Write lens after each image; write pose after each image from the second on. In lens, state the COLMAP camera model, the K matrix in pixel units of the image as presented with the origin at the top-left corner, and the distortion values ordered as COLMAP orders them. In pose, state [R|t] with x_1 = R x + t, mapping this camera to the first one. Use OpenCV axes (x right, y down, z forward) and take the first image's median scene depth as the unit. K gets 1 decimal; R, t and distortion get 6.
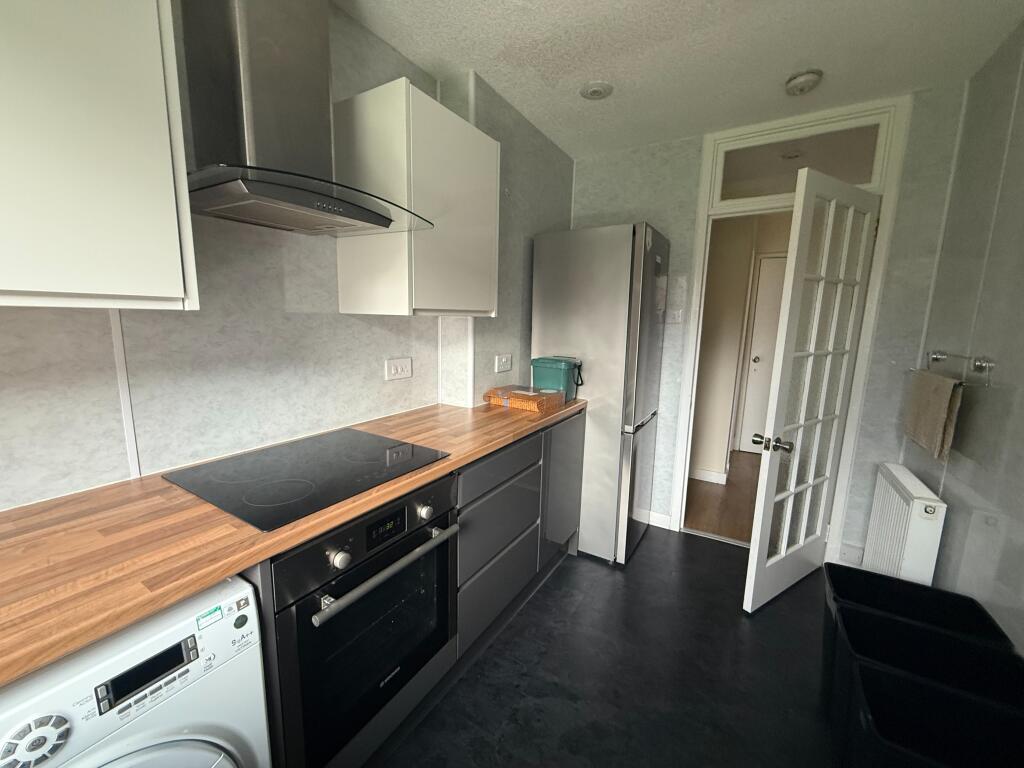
lens RADIAL K [[408.0, 0, 503.7], [0, 408.0, 383.7], [0, 0, 1]] dist [-0.001051, 0.000082]
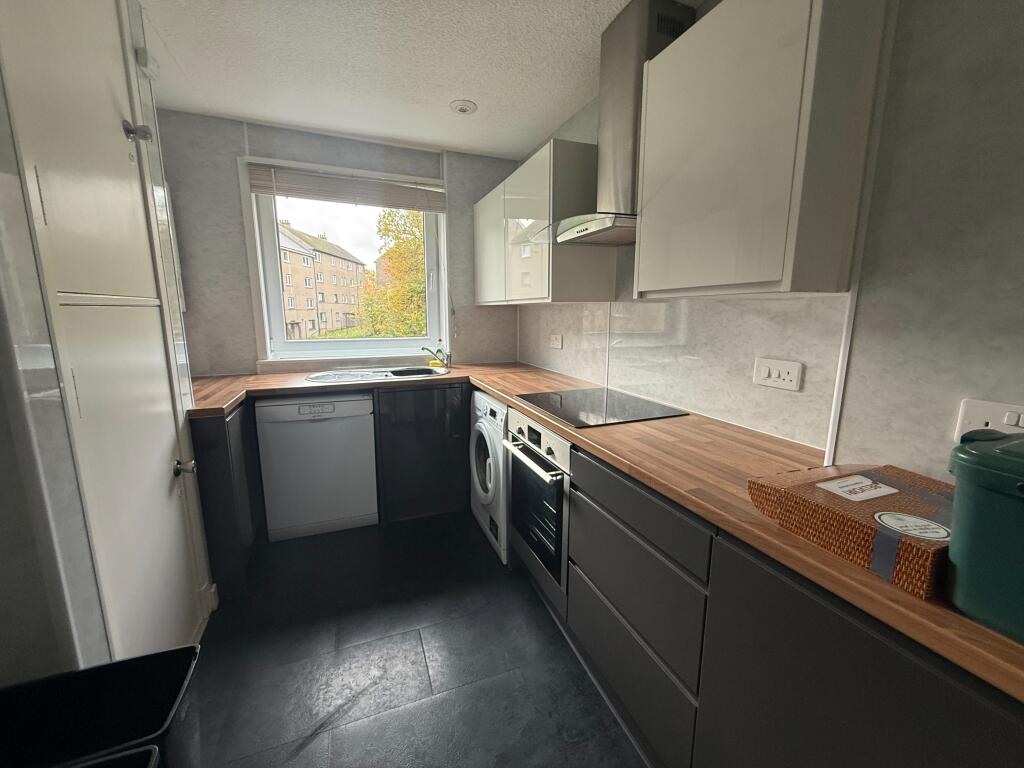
lens RADIAL K [[408.0, 0, 502.2], [0, 408.0, 381.6], [0, 0, 1]] dist [-0.001051, 0.000082]
pose [[-0.591716, 0.118281, -0.797422, 0.671070], [-0.142298, 0.958320, 0.247738, -0.147583], [0.793488, 0.260062, -0.550222, 1.139144]]
